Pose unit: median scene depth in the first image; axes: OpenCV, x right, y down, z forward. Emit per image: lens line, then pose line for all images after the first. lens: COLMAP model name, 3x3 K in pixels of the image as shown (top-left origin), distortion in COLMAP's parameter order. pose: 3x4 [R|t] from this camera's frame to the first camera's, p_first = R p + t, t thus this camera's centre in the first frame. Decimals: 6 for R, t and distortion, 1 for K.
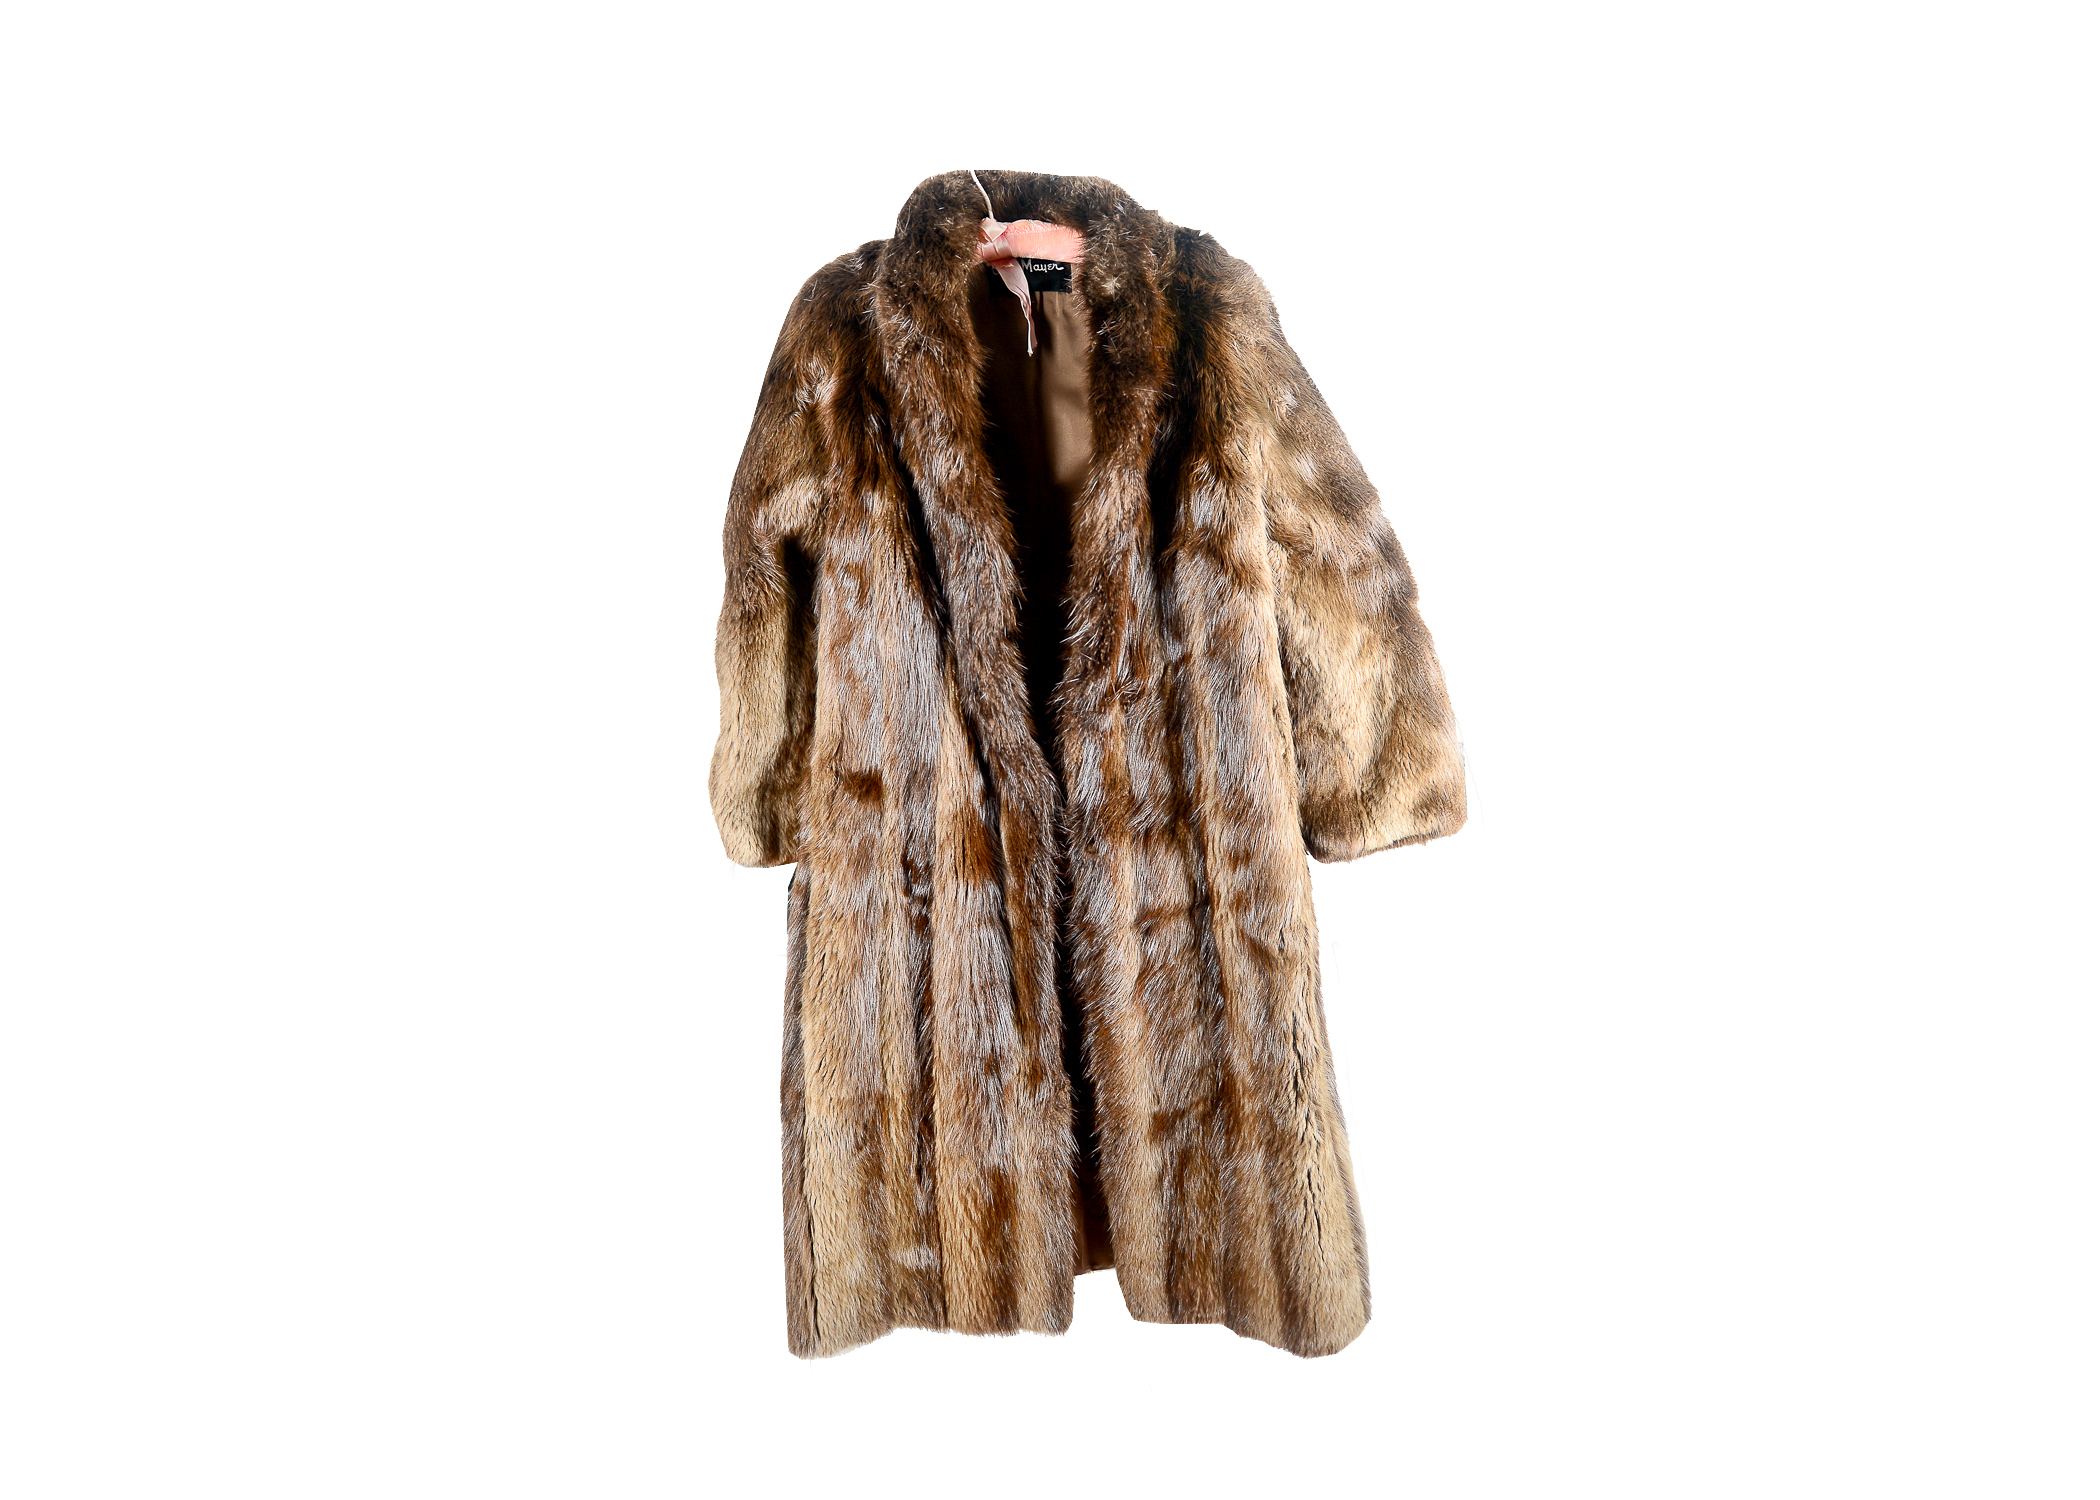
lens RADIAL K [[1444.6, 0, 1050.0], [0, 1444.6, 750.0], [0, 0, 1]] dist [-0.000920, -0.000153]
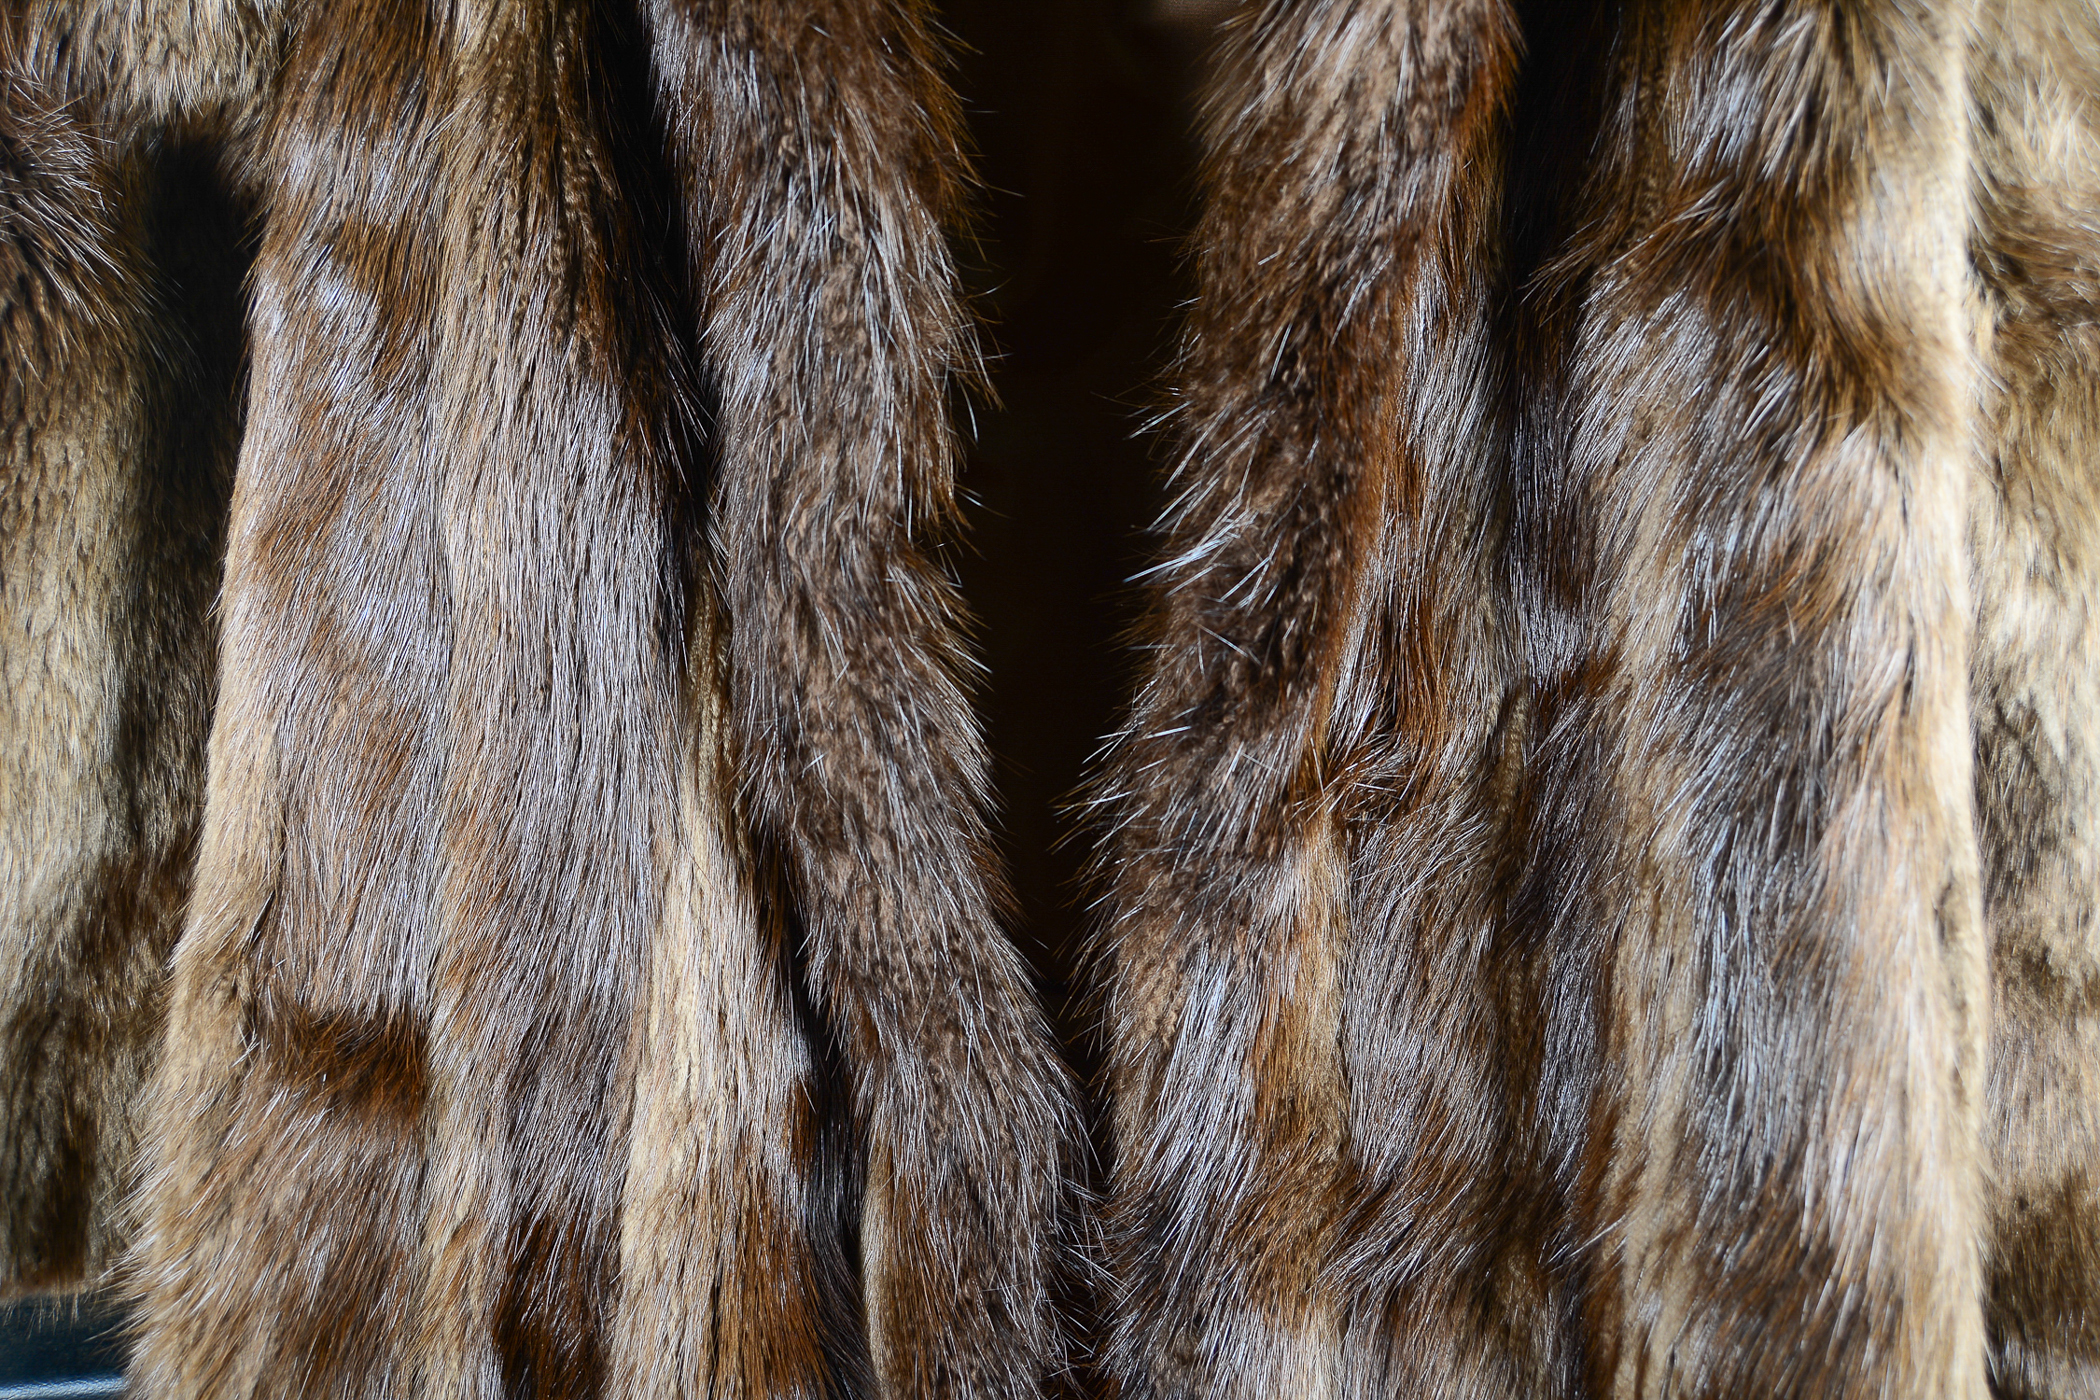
lens RADIAL K [[1877.5, 0, 1050.0], [0, 1877.5, 700.0], [0, 0, 1]] dist [-0.071944, -0.000635]
pose [[0.996211, 0.073833, -0.045959, 0.010384], [-0.074639, 0.997081, -0.016064, -0.046213], [0.044639, 0.019434, 0.998814, 0.657867]]
